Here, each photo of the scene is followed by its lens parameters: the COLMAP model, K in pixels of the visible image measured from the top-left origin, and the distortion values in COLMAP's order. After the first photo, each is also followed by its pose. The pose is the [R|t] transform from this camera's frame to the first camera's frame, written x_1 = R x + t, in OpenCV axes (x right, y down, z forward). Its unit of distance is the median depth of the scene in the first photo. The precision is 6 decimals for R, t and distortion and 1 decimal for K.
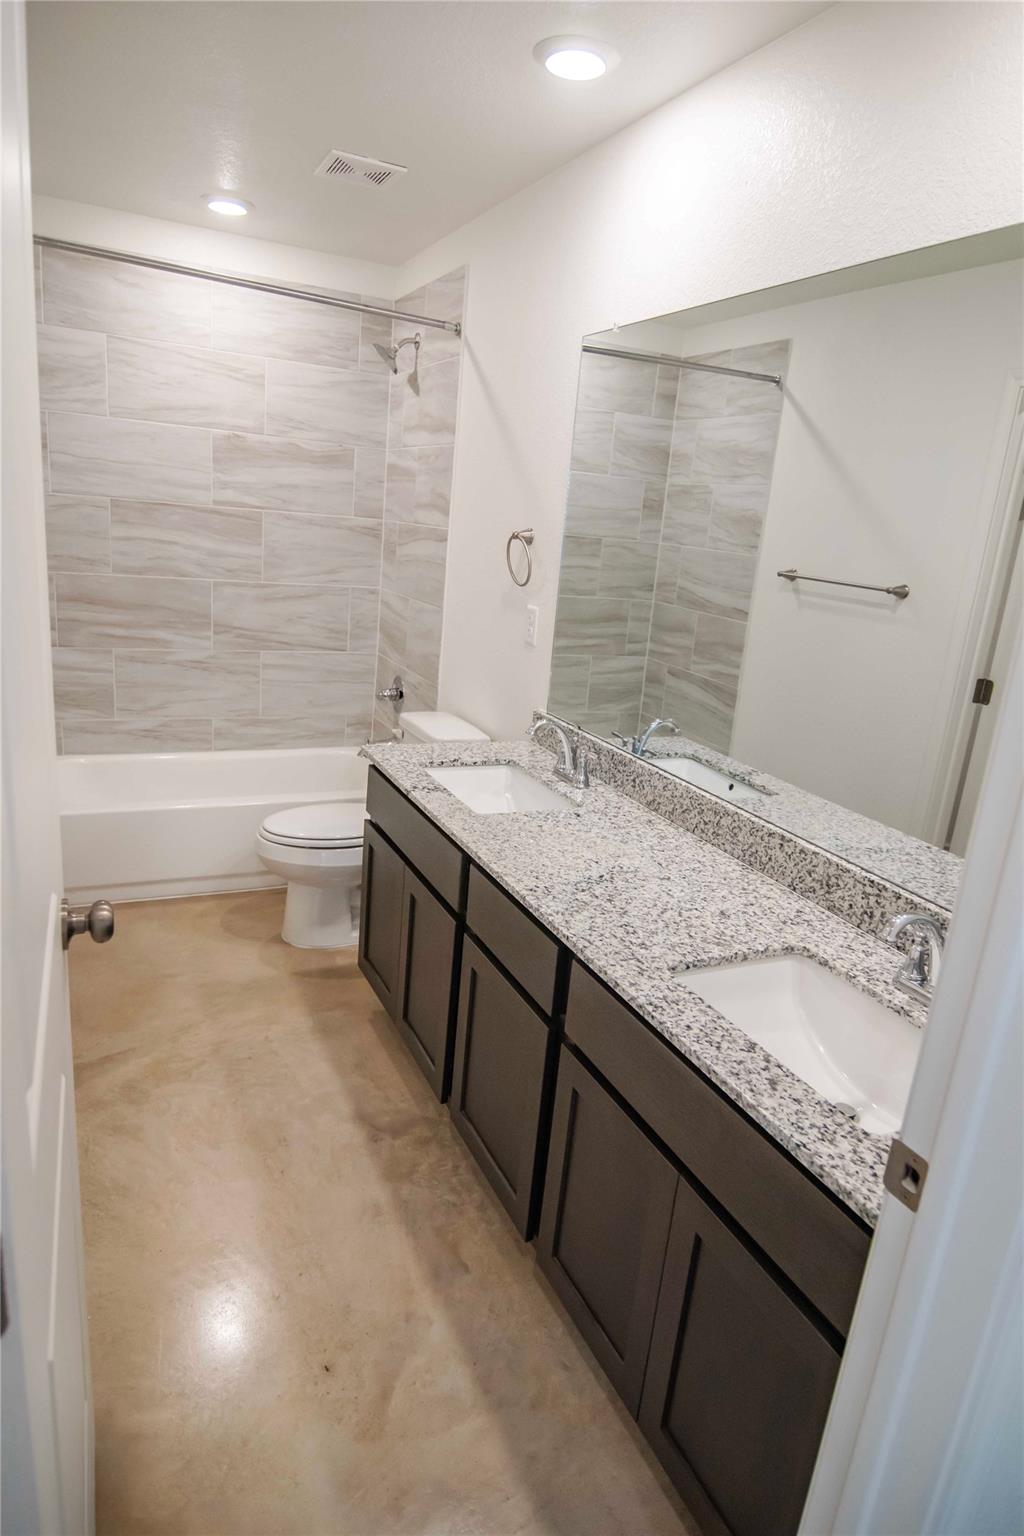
lens RADIAL K [[926.0, 0, 522.9], [0, 926.0, 773.4], [0, 0, 1]] dist [-0.009836, -0.005687]
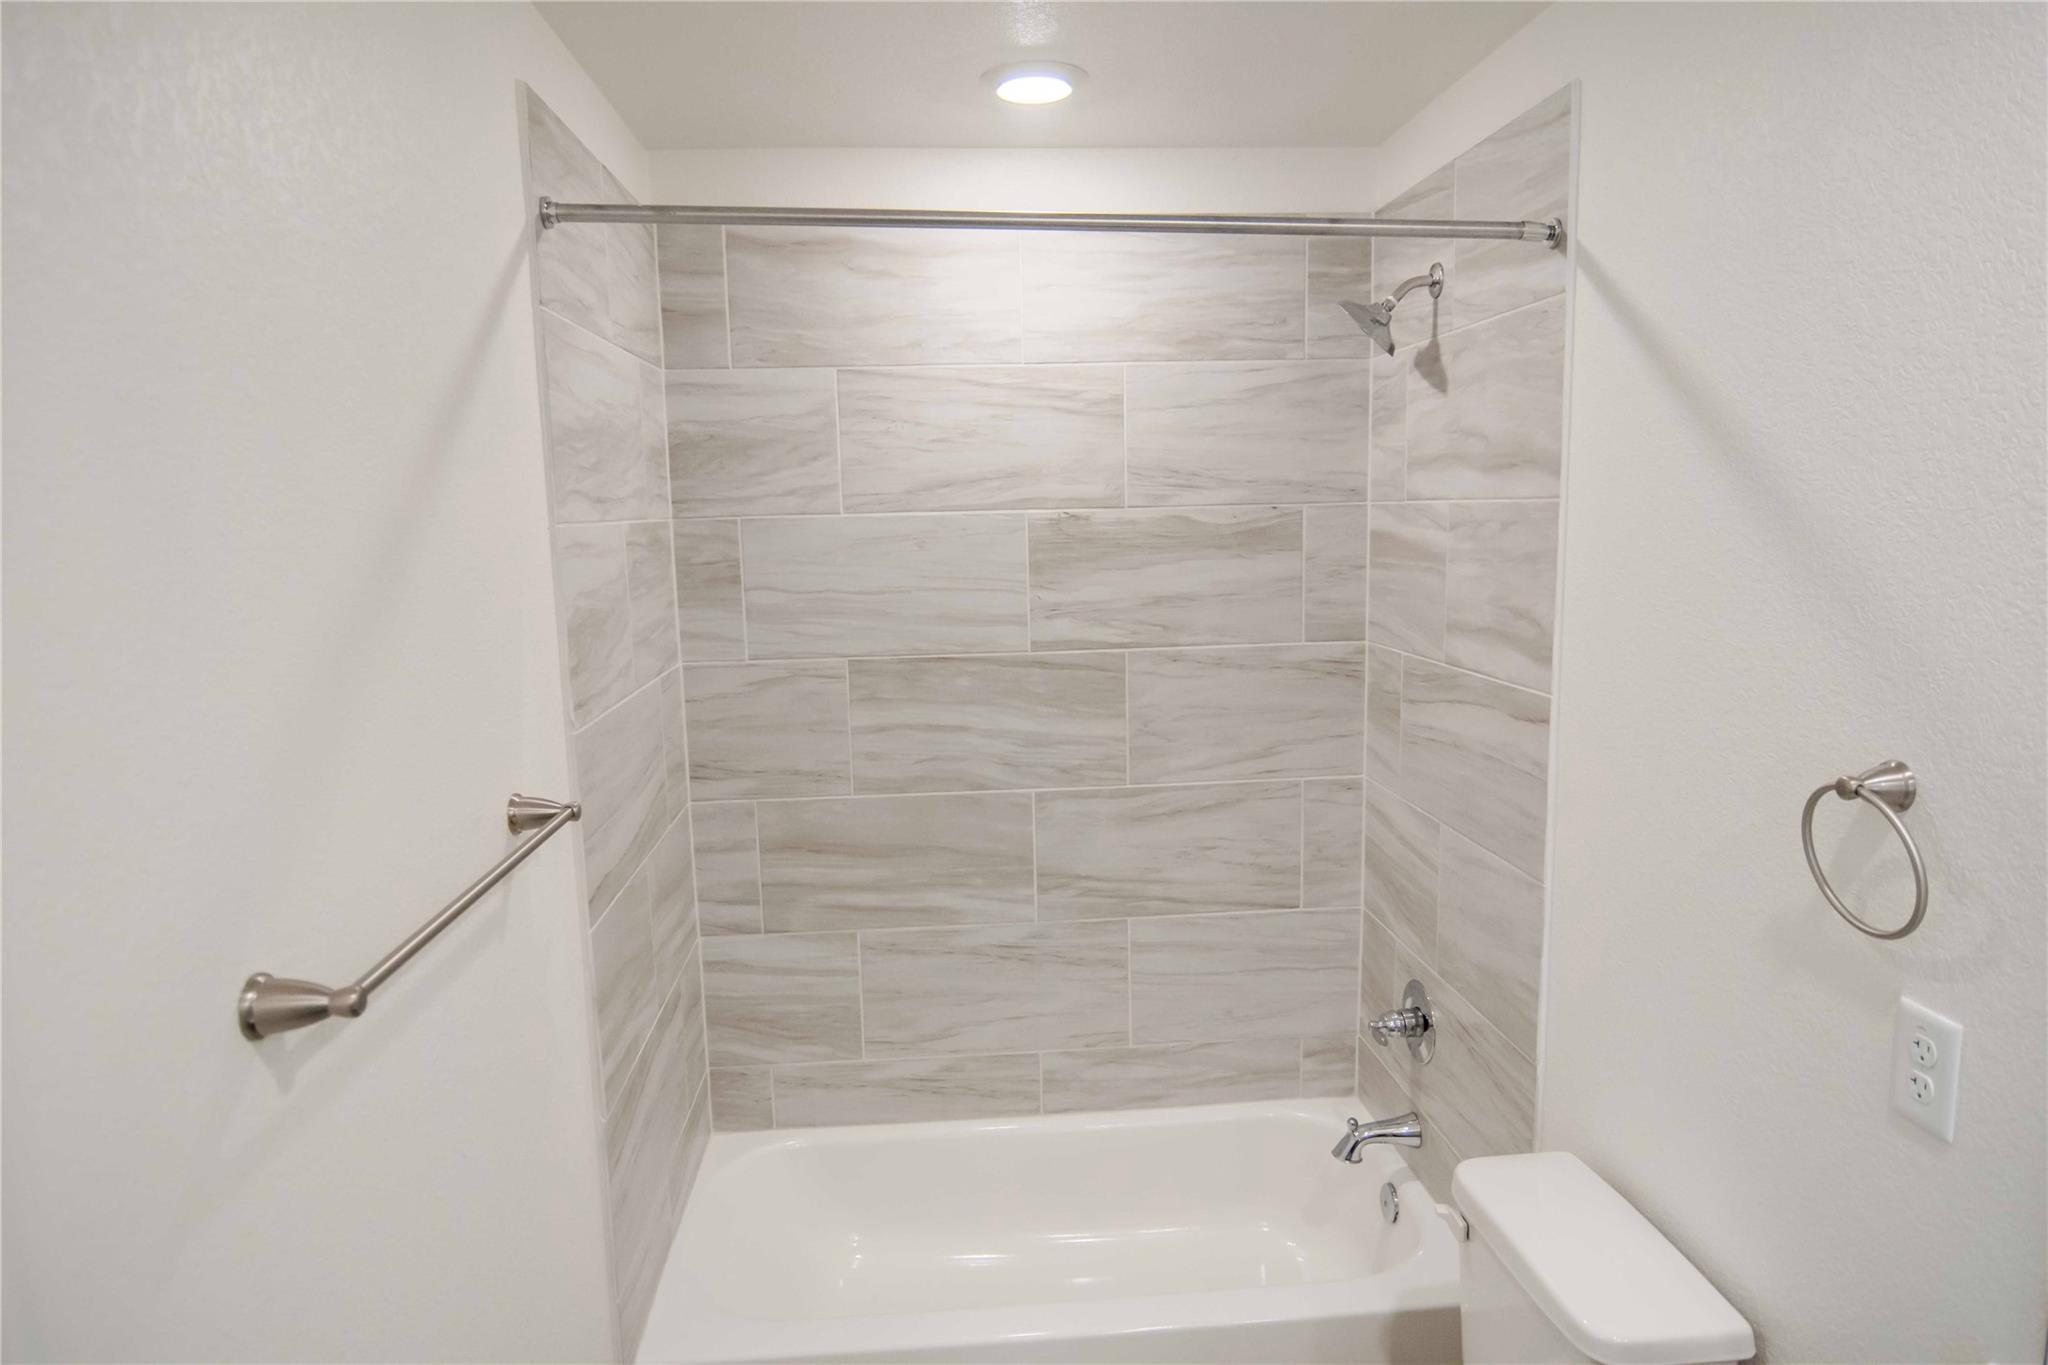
lens RADIAL K [[1234.7, 0, 1012.8], [0, 1234.7, 679.7], [0, 0, 1]] dist [-0.009836, -0.005687]
pose [[0.923517, -0.058305, -0.379100, -0.093311], [0.002524, 0.989281, -0.146001, -0.191710], [0.383549, 0.133877, 0.913765, 0.405589]]
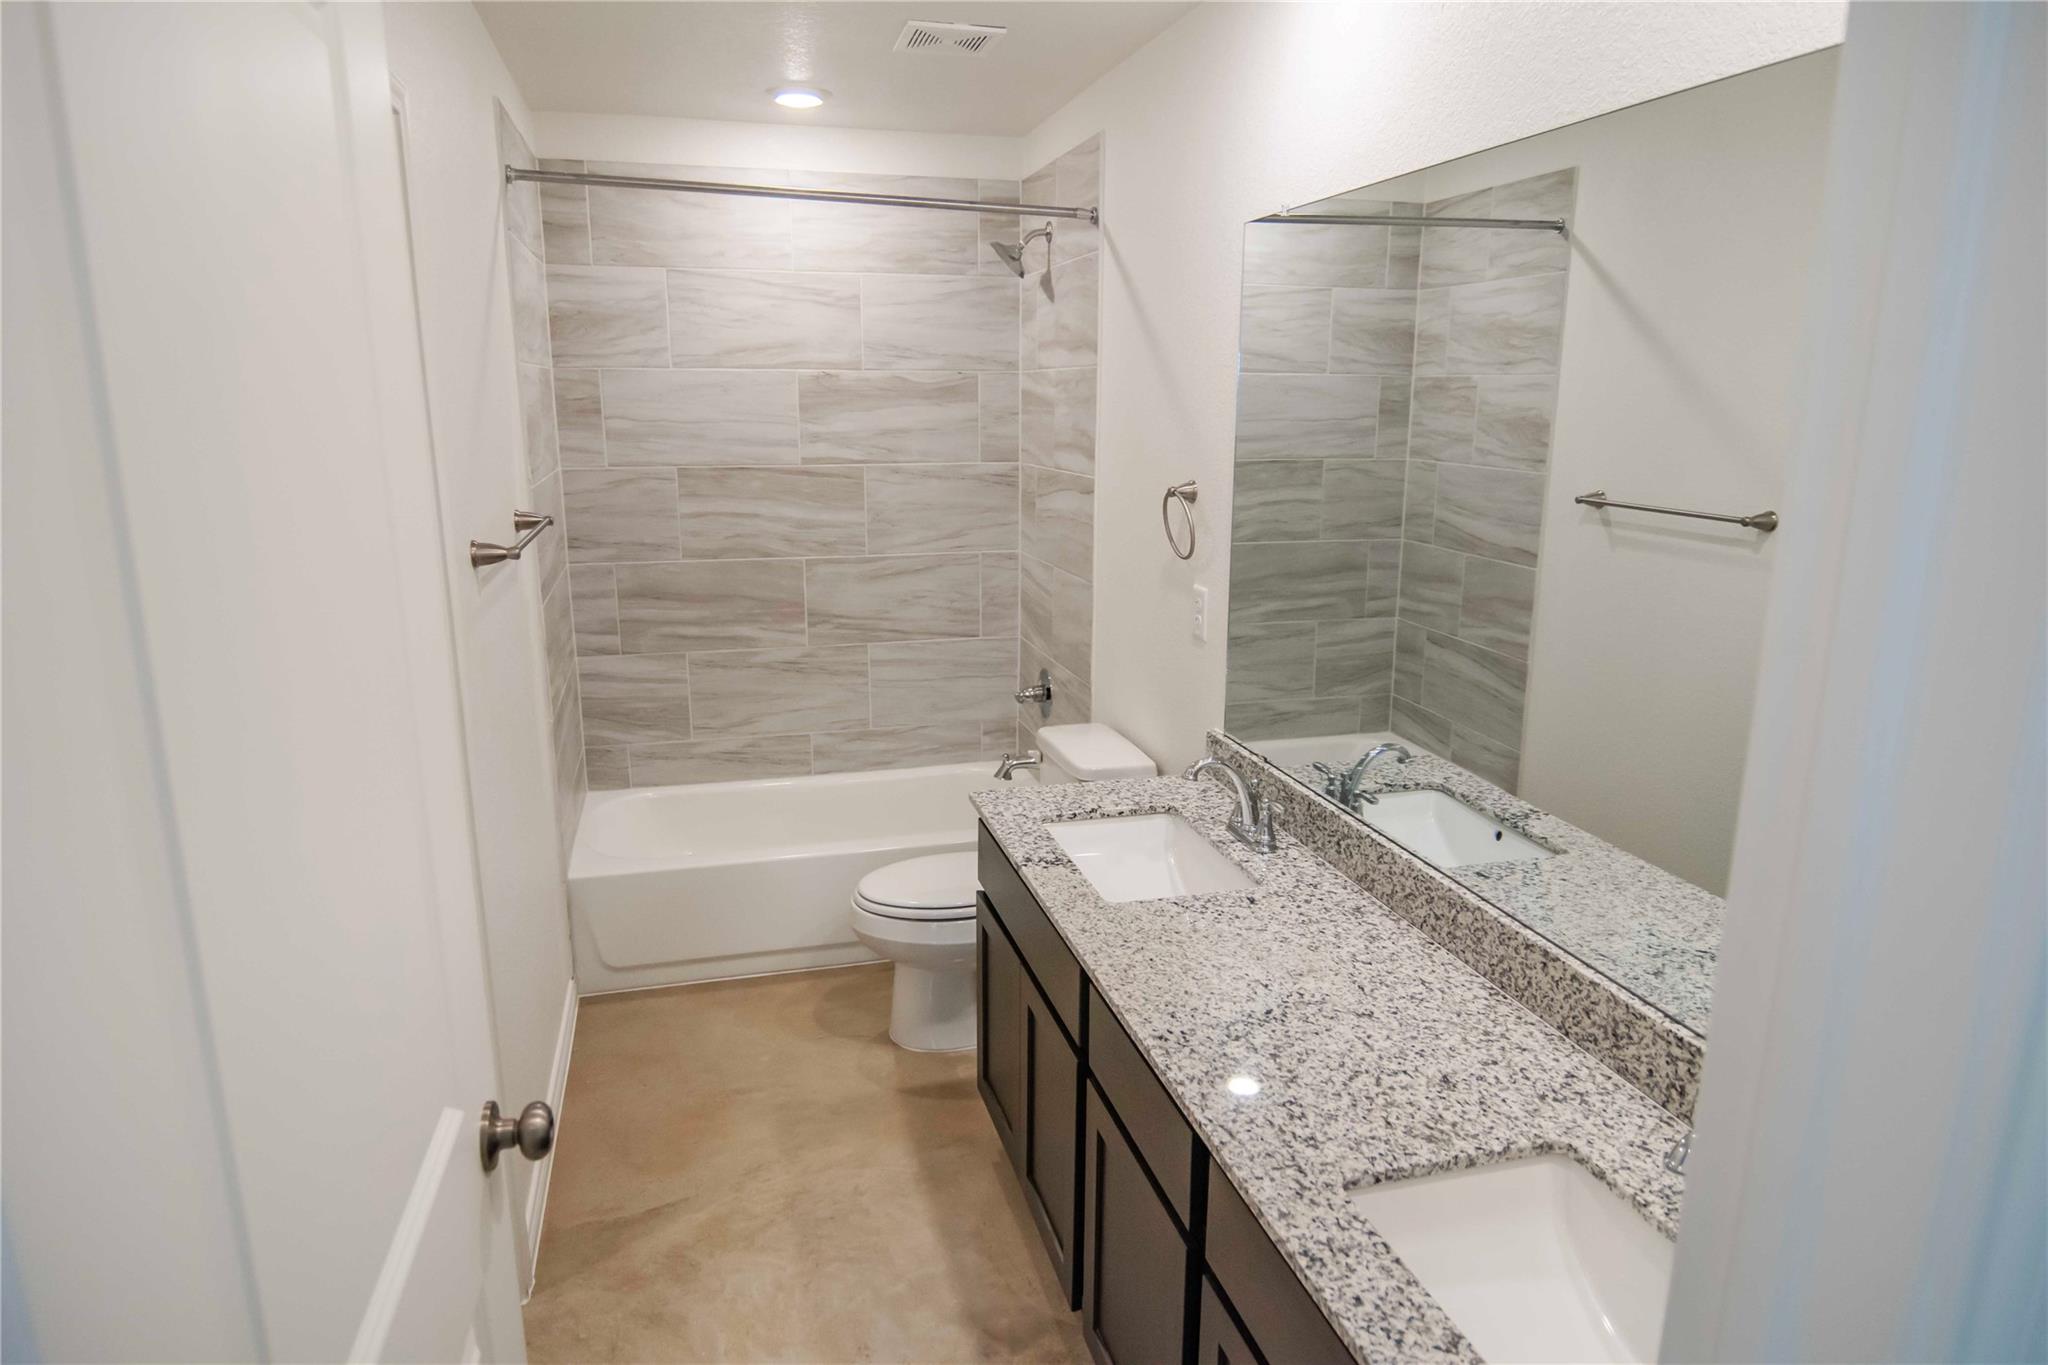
lens RADIAL K [[1234.7, 0, 1021.0], [0, 1234.7, 676.6], [0, 0, 1]] dist [-0.009836, -0.005687]
pose [[0.979350, -0.041932, -0.197776, 0.050978], [0.030909, 0.997809, -0.058500, -0.047943], [0.199795, 0.051179, 0.978500, 0.024945]]
